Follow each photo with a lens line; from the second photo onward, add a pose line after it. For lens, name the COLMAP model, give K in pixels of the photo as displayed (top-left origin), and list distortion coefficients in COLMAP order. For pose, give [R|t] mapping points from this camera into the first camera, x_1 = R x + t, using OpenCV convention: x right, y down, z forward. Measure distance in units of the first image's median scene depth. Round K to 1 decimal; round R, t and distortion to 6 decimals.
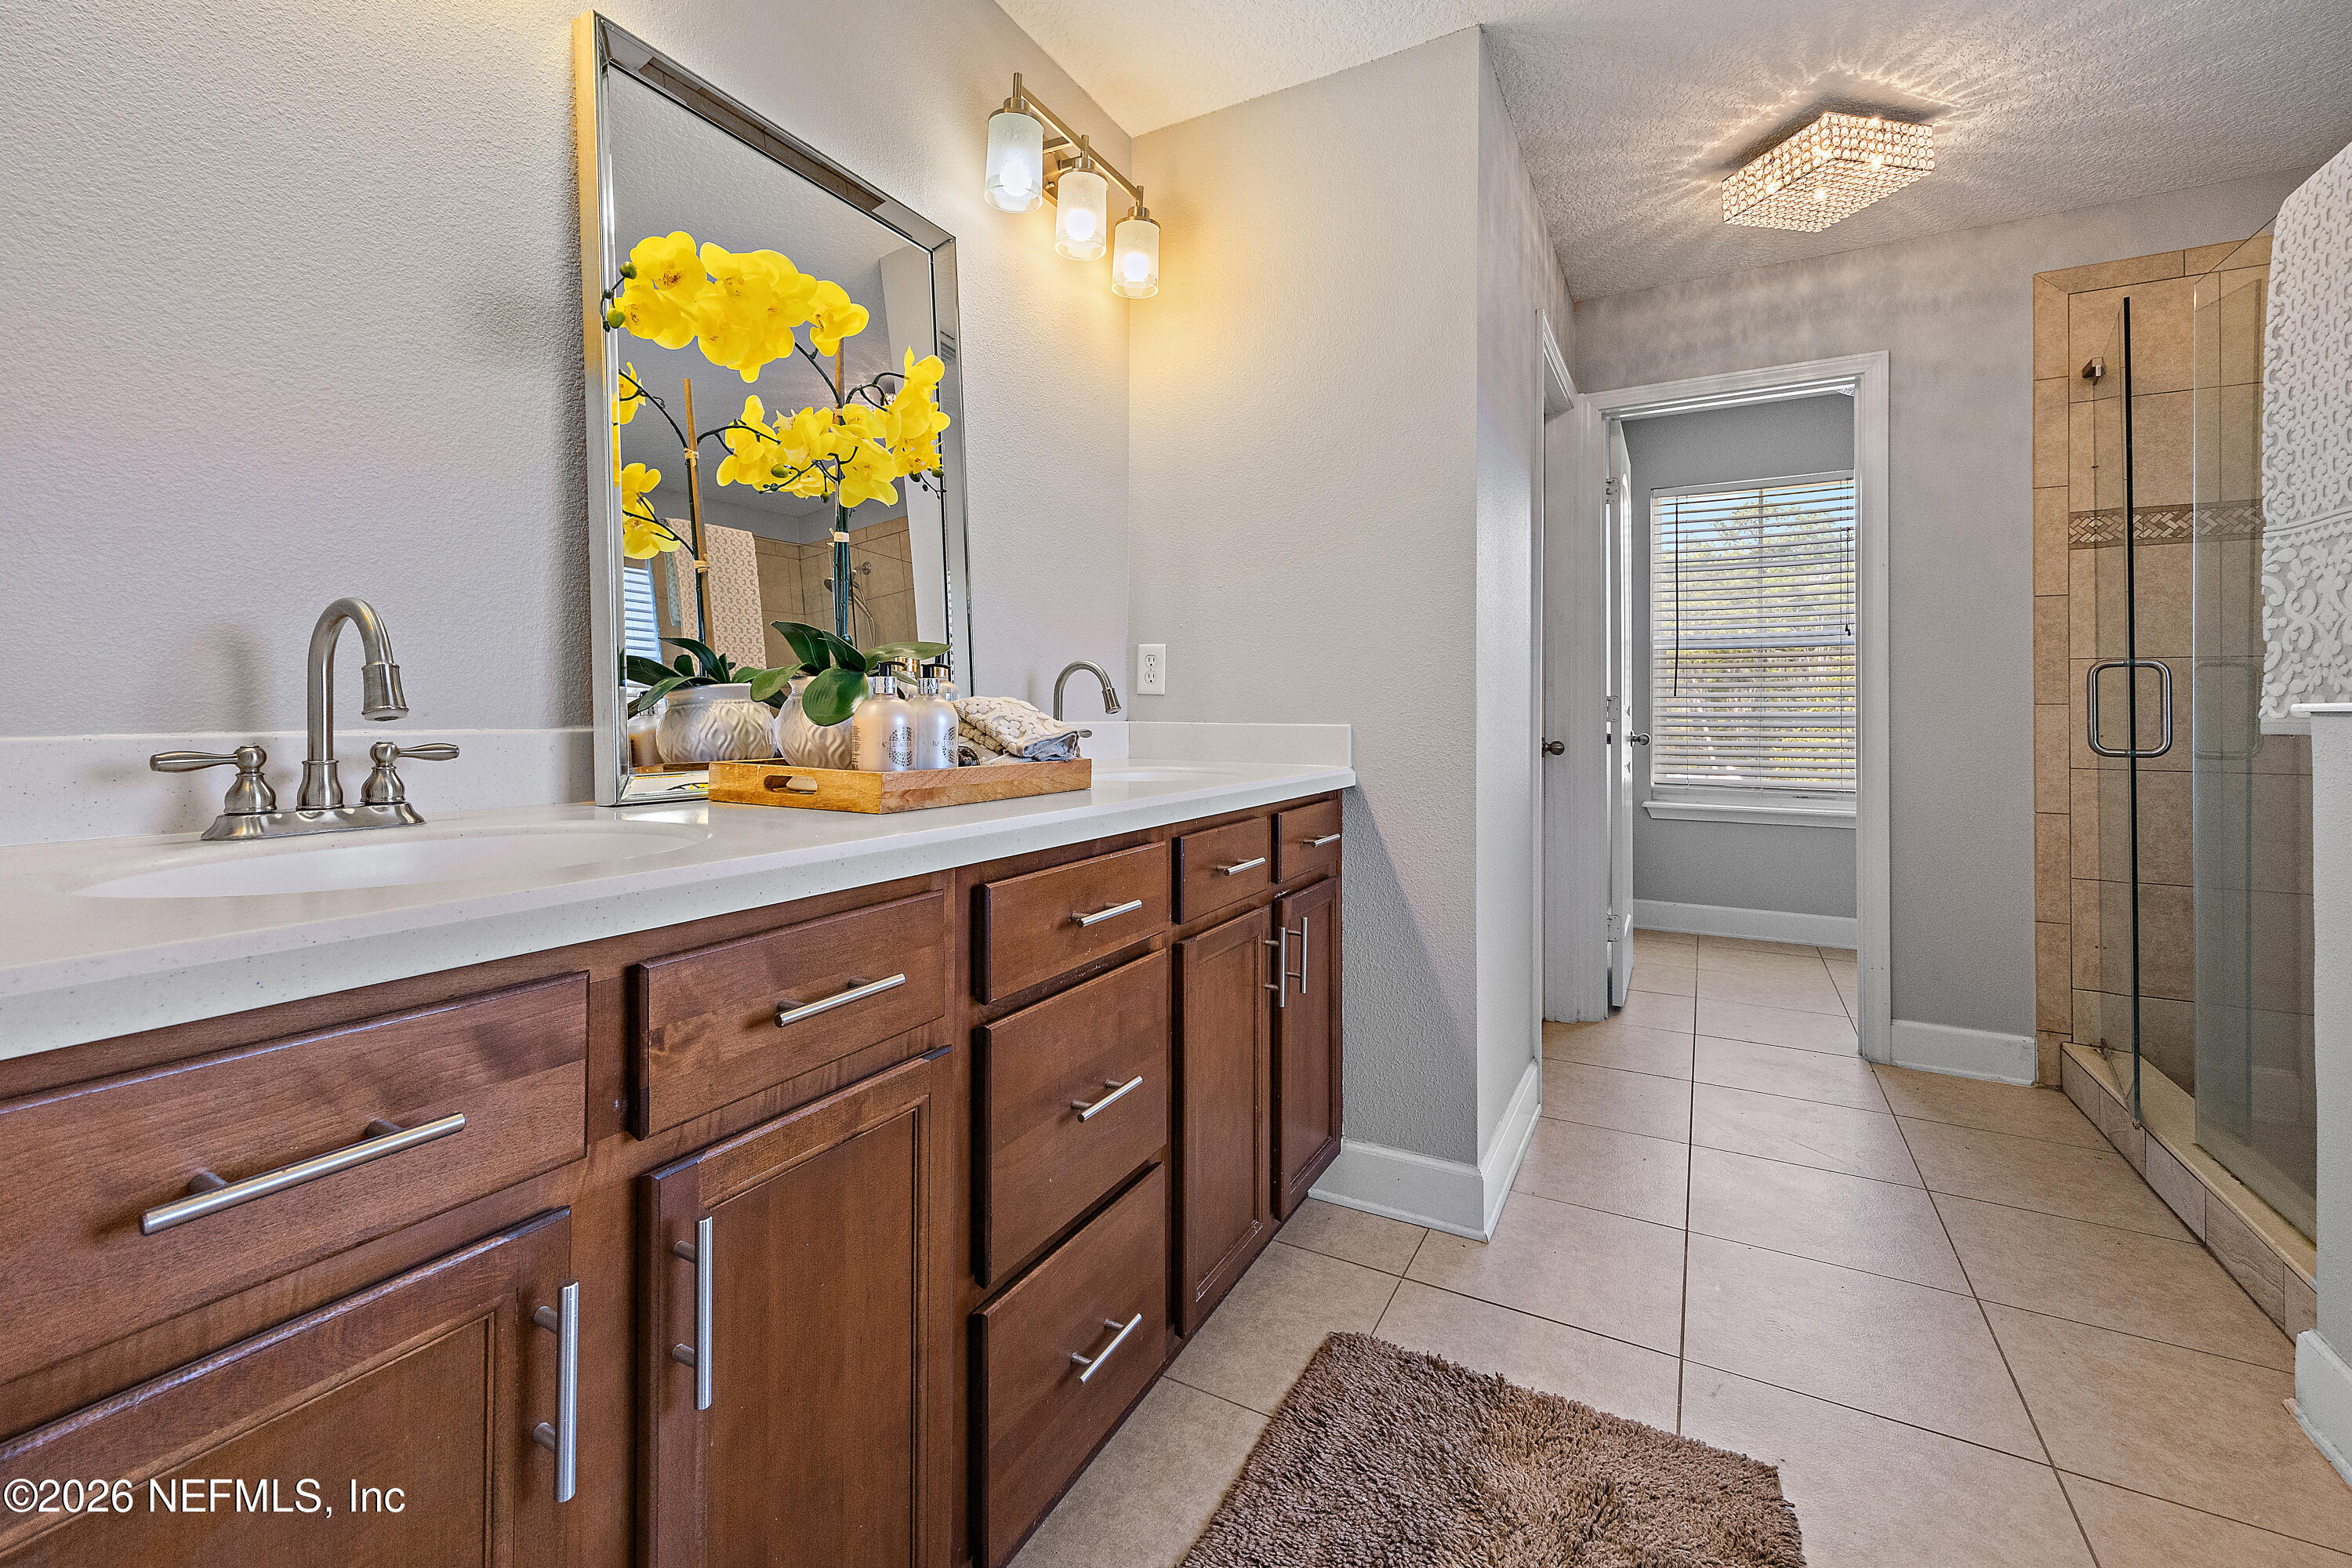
lens RADIAL K [[950.3, 0, 1140.9], [0, 950.3, 709.5], [0, 0, 1]] dist [0.003178, -0.000530]
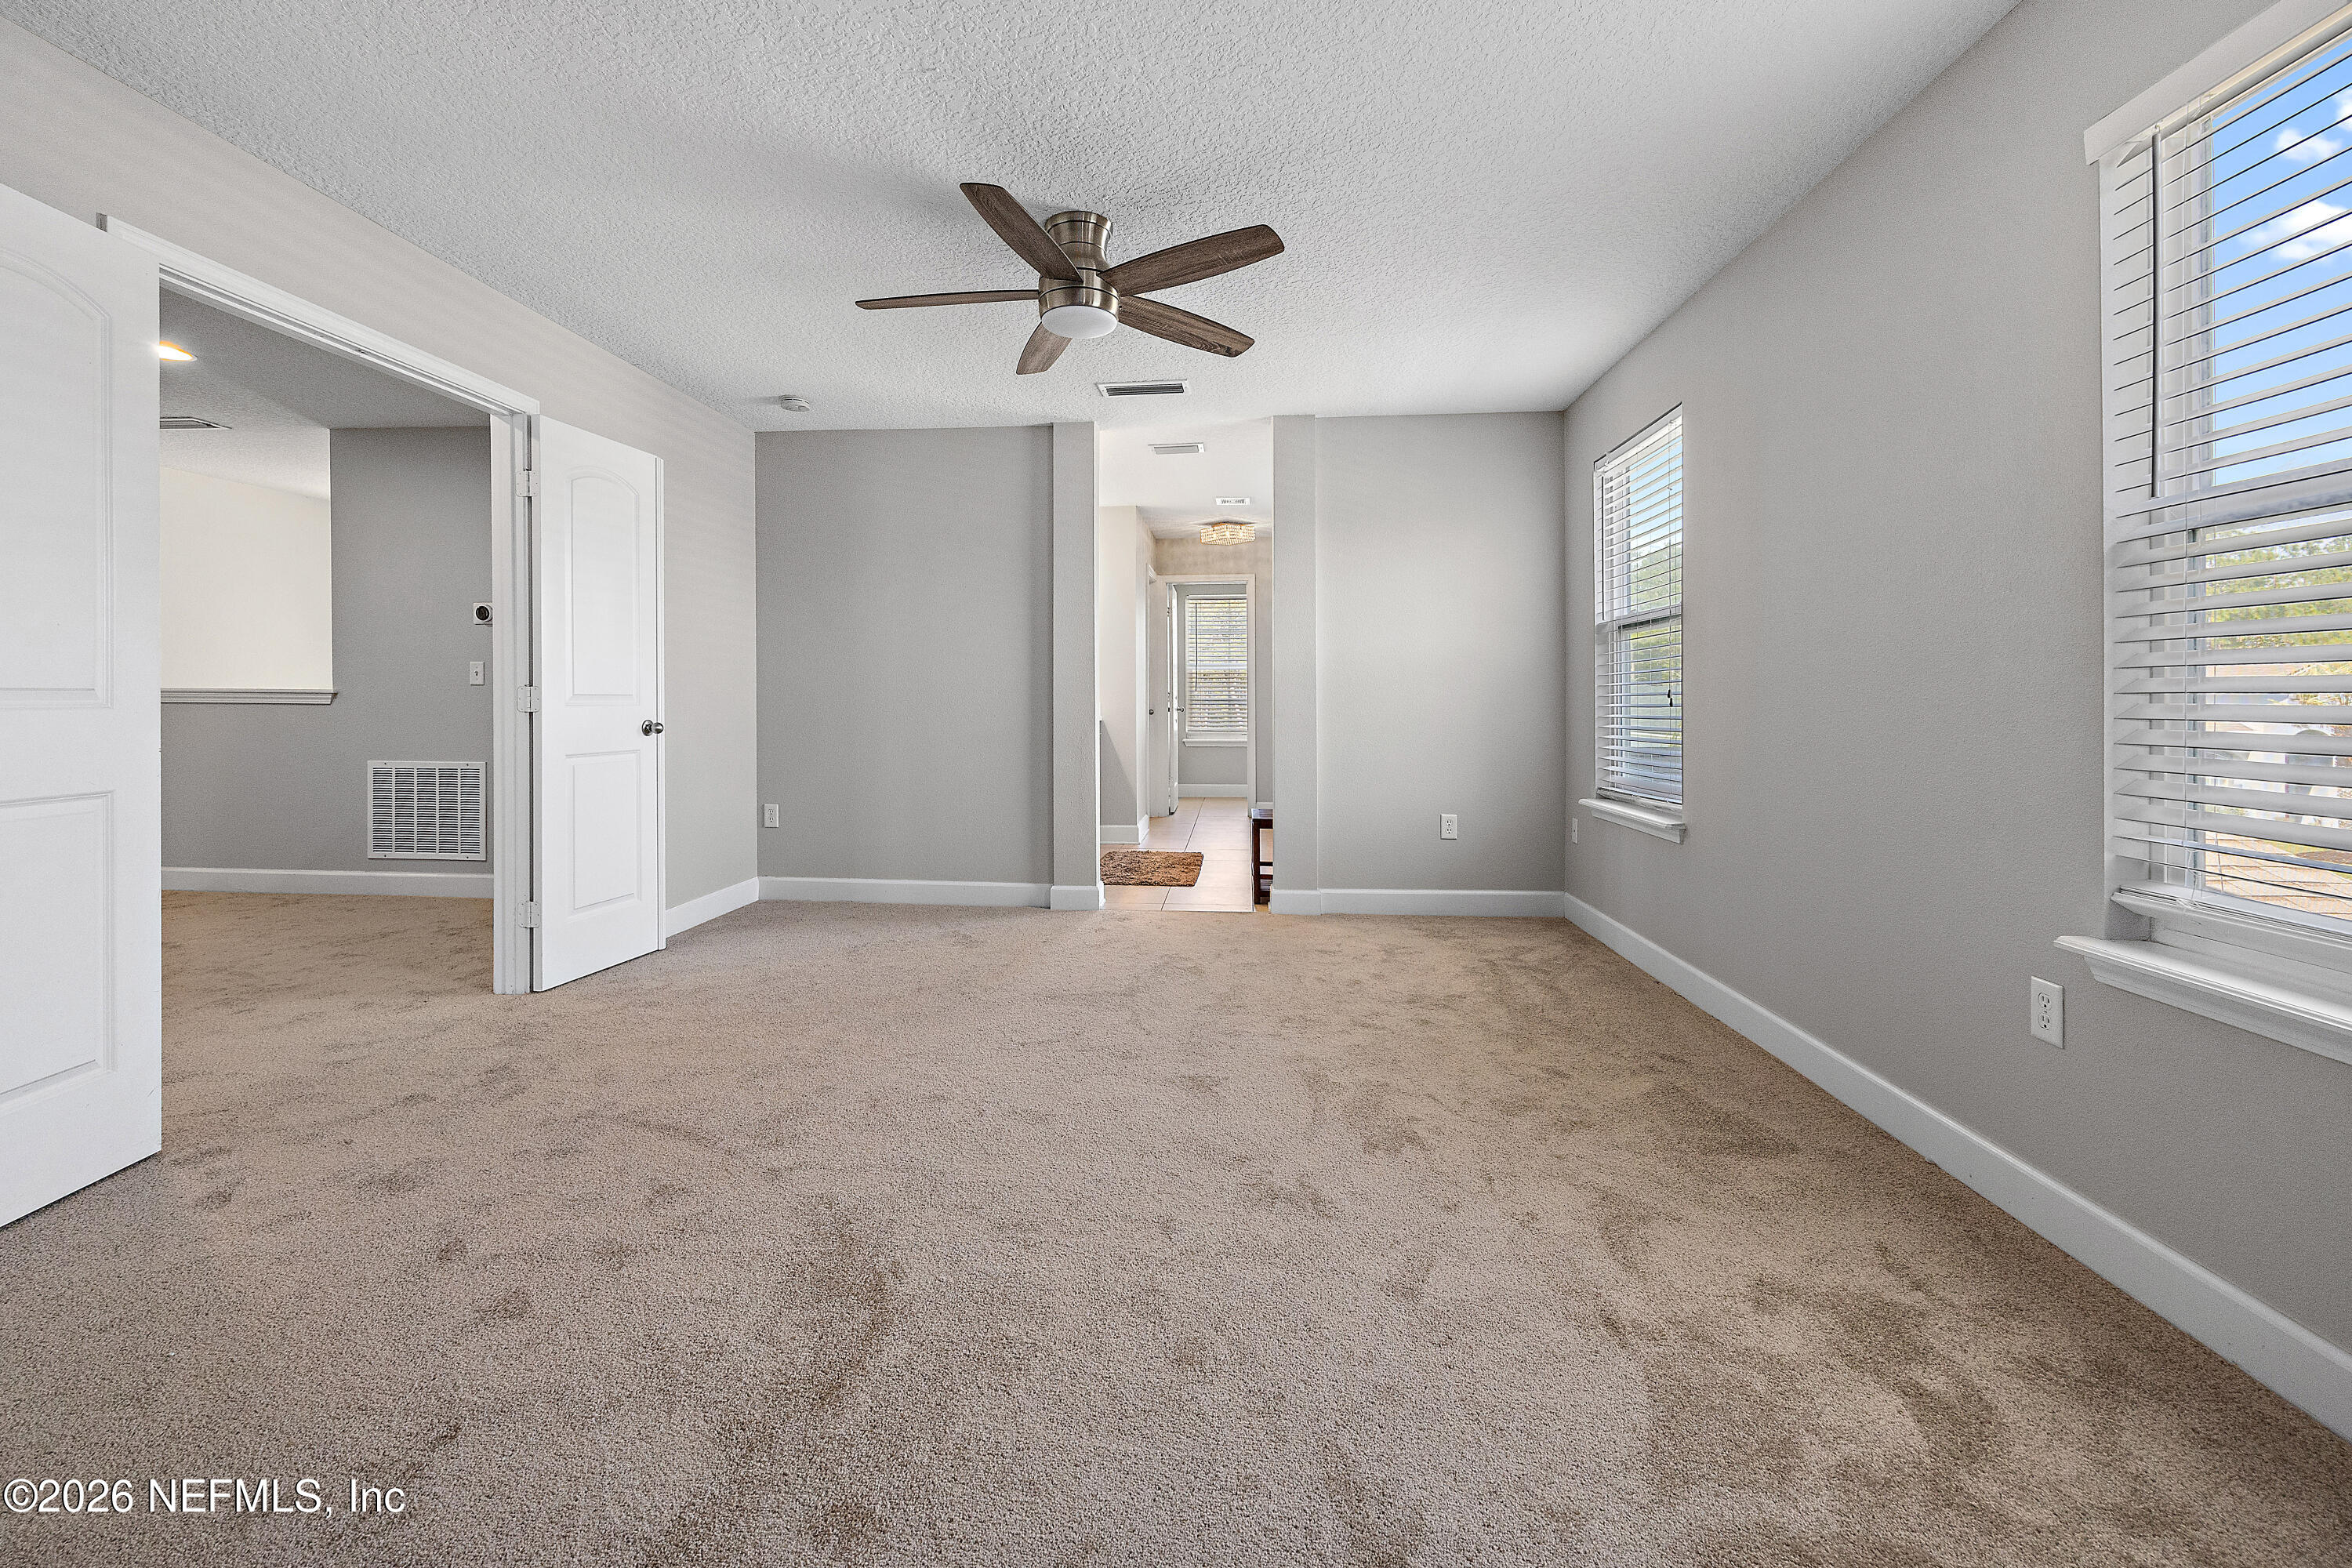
lens RADIAL K [[950.3, 0, 1161.9], [0, 950.3, 695.8], [0, 0, 1]] dist [0.003178, -0.000530]
pose [[0.898849, -0.002367, 0.438253, -1.076538], [0.000254, 0.999988, 0.004879, -0.027065], [-0.438259, -0.004274, 0.898839, -2.152017]]
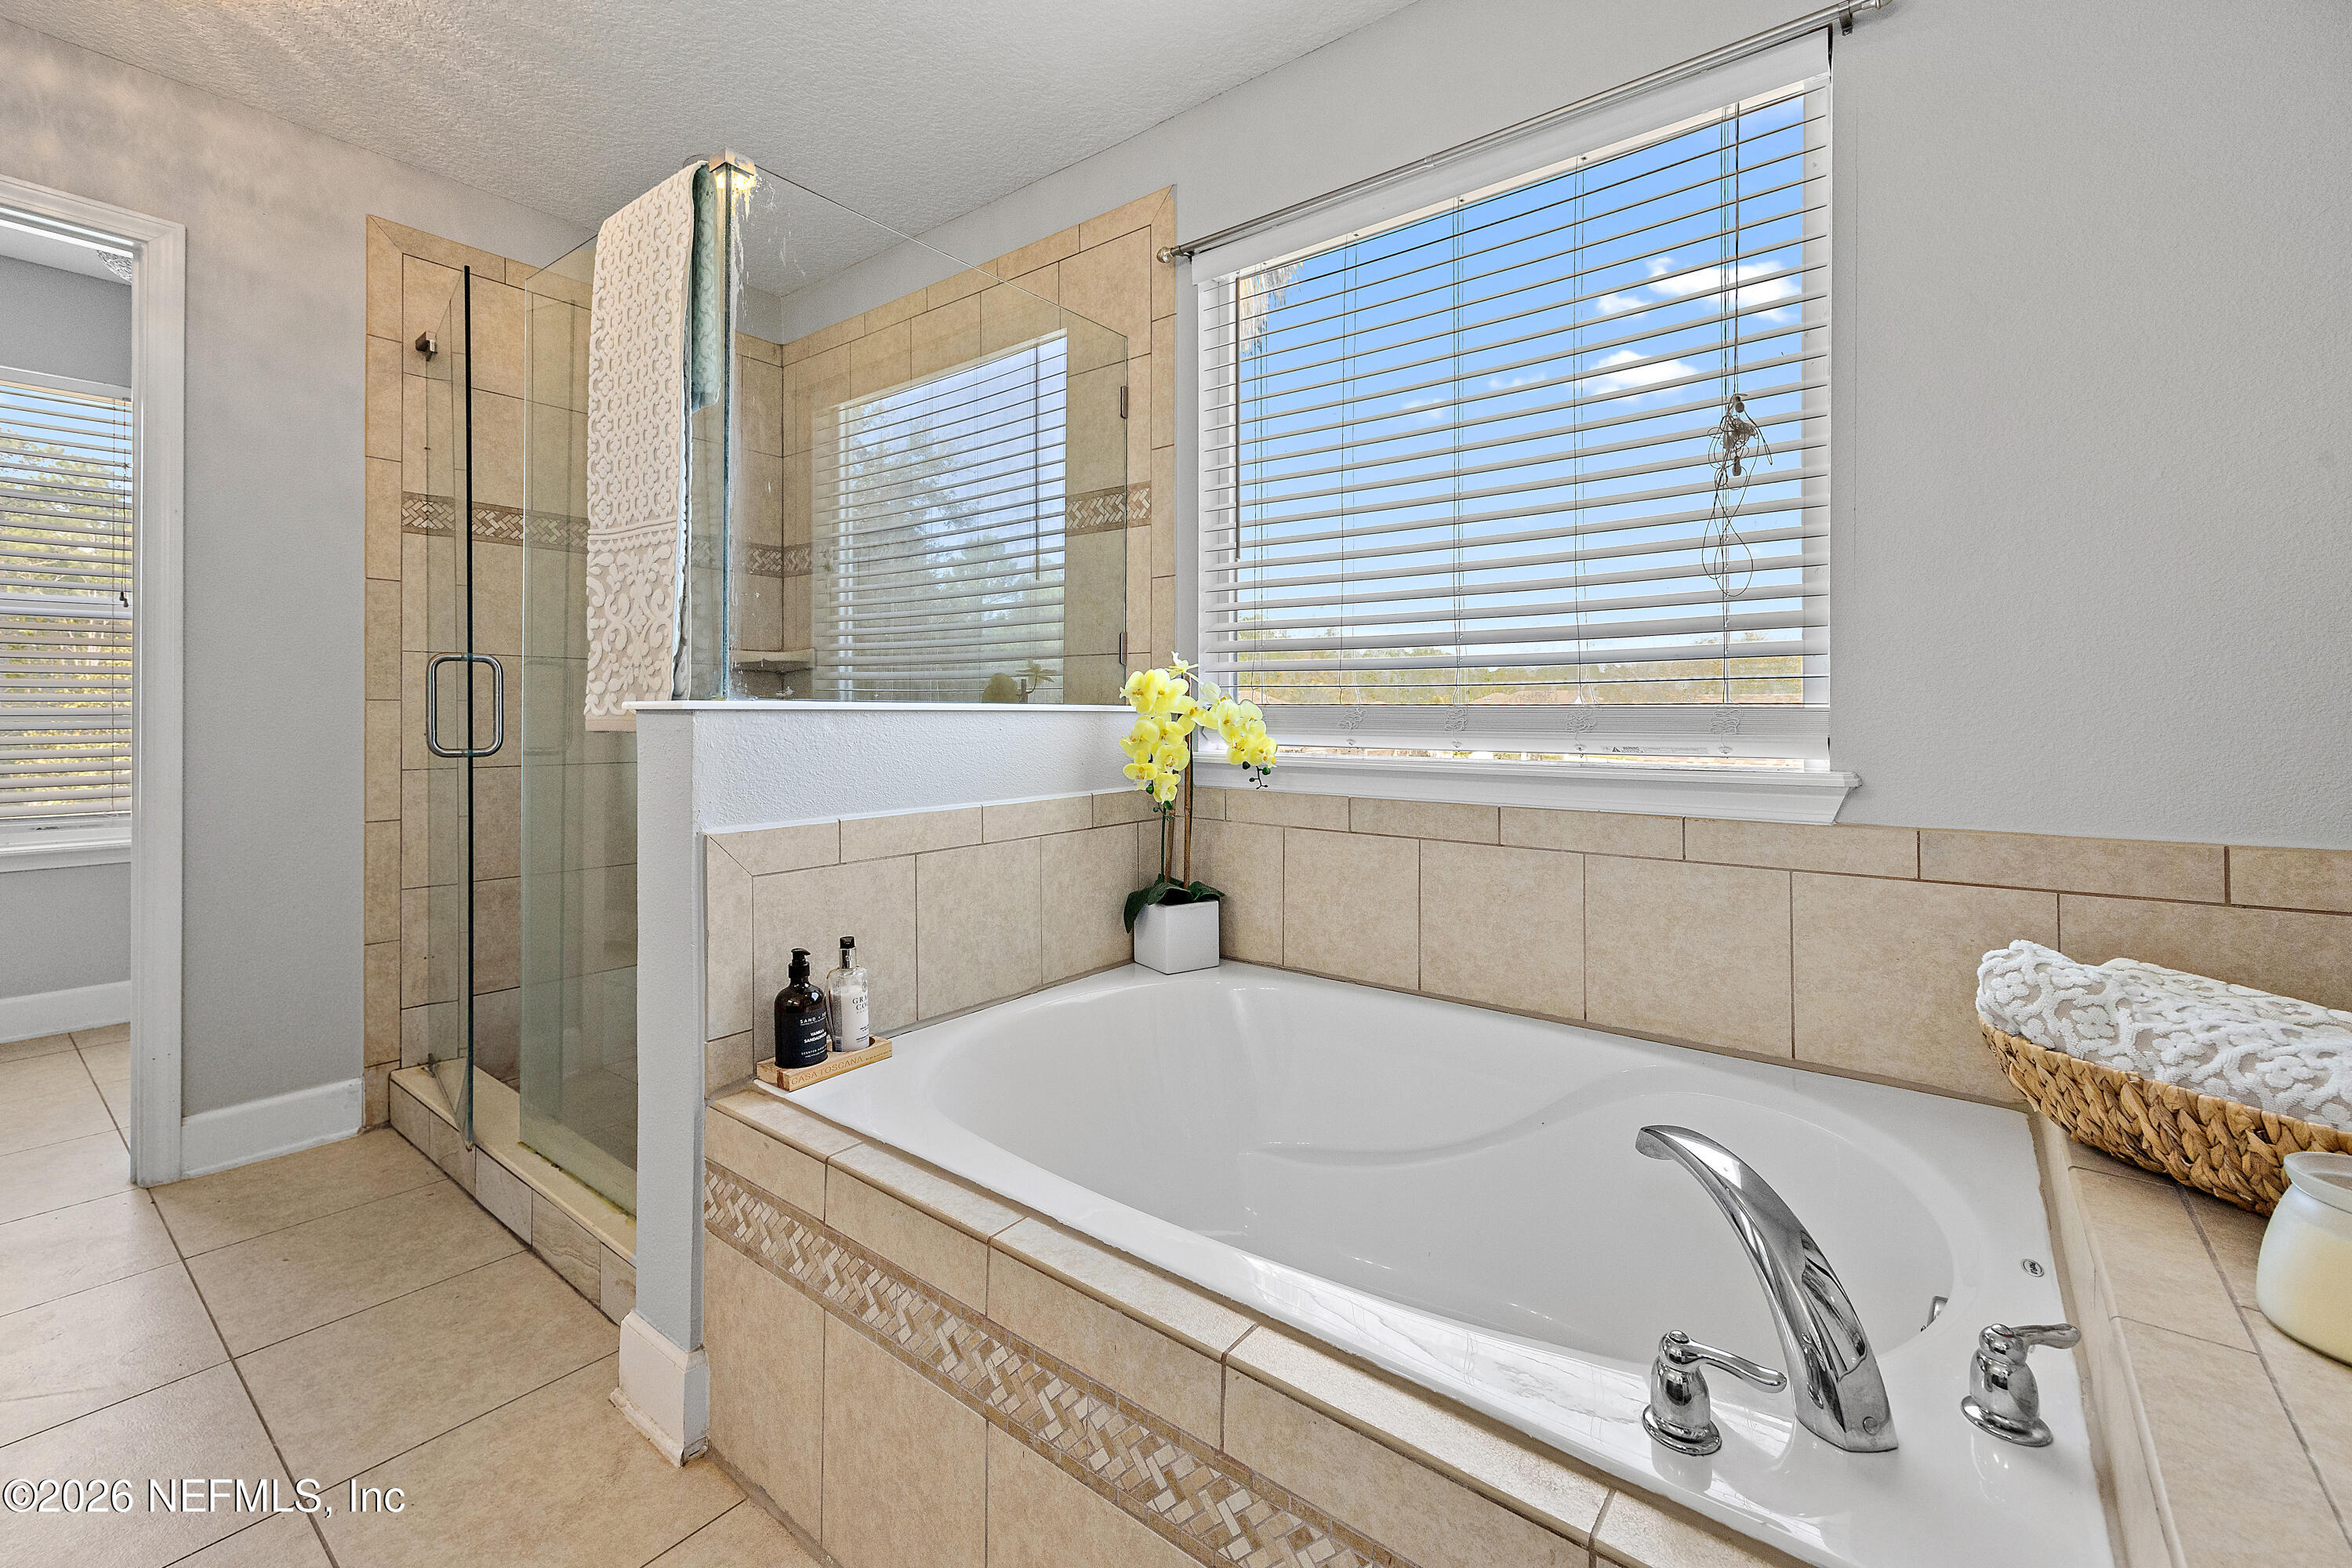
lens RADIAL K [[950.3, 0, 1137.7], [0, 950.3, 702.4], [0, 0, 1]] dist [0.003178, -0.000530]
pose [[0.118581, 0.005363, 0.992930, 0.150518], [-0.003241, 0.999982, -0.005014, -0.001054], [-0.992939, -0.002623, 0.118597, 0.189542]]
